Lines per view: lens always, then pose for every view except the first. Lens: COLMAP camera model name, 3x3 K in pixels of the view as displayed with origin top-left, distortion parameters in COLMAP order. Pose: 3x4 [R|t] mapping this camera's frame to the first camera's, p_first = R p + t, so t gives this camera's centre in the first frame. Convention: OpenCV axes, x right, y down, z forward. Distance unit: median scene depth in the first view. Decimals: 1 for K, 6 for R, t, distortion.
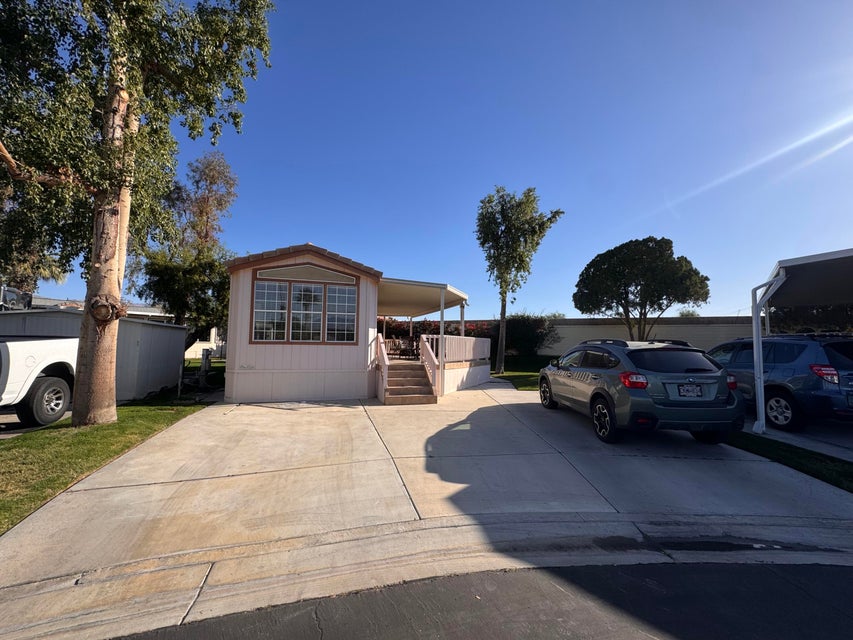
lens RADIAL K [[341.2, 0, 430.1], [0, 341.2, 320.2], [0, 0, 1]] dist [-0.021419, -0.000025]
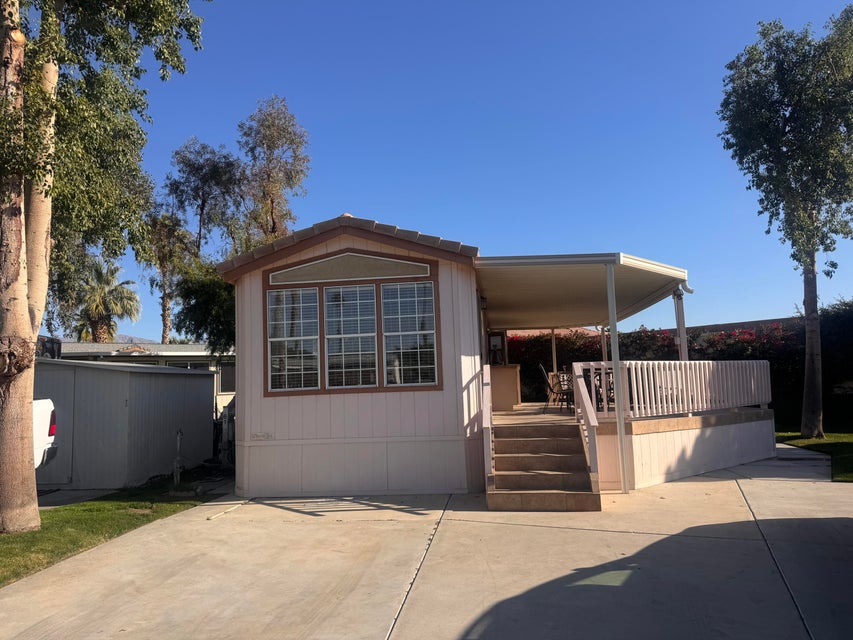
lens RADIAL K [[594.3, 0, 429.6], [0, 594.3, 322.5], [0, 0, 1]] dist [0.064286, -0.084370]
pose [[0.904865, -0.086655, -0.416785, 0.158447], [0.076077, 0.996219, -0.041959, 0.005317], [0.418845, 0.006259, 0.908036, 0.146598]]
